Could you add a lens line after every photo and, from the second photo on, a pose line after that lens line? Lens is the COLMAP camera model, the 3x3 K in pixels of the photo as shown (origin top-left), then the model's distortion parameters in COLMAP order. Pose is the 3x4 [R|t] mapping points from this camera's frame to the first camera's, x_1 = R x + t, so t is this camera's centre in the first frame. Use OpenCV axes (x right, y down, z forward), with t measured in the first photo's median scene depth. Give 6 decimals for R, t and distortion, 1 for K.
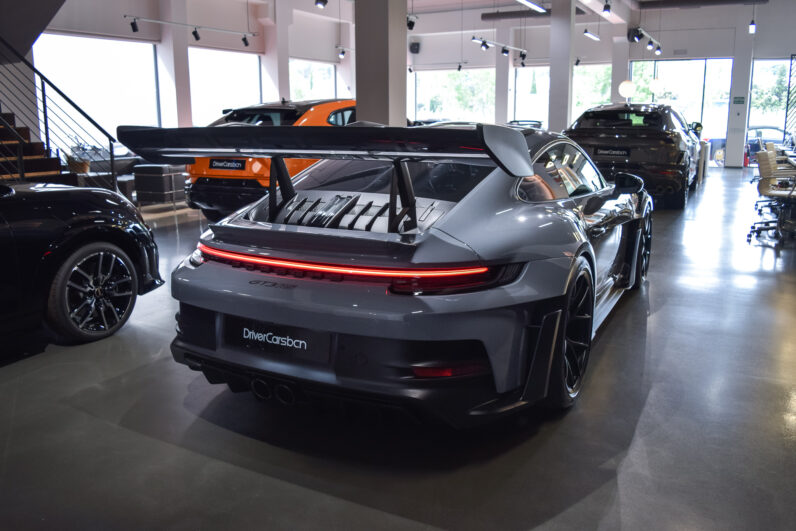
lens RADIAL K [[619.2, 0, 398.0], [0, 619.2, 265.5], [0, 0, 1]] dist [-0.088692, 0.006486]
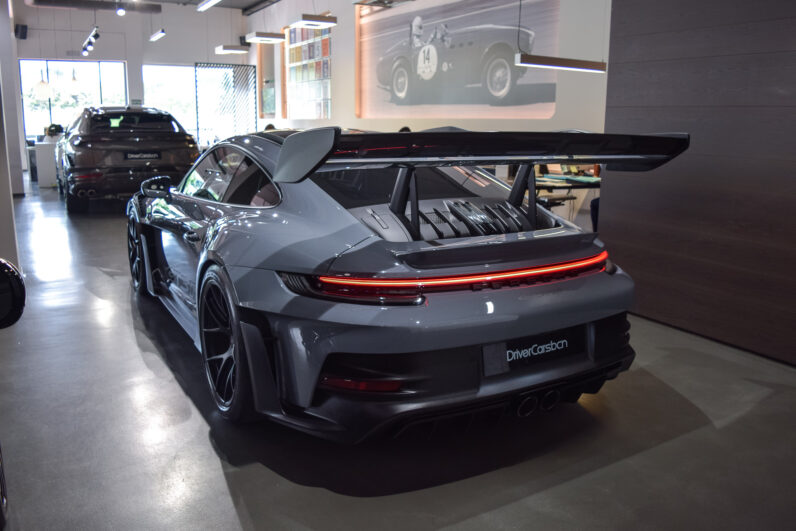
lens RADIAL K [[619.2, 0, 398.0], [0, 619.2, 265.5], [0, 0, 1]] dist [-0.088692, 0.006486]
pose [[0.541165, -0.173174, 0.822892, -1.088883], [0.175371, 0.980291, 0.090967, -0.137541], [-0.822426, 0.095083, 0.560869, 0.615462]]
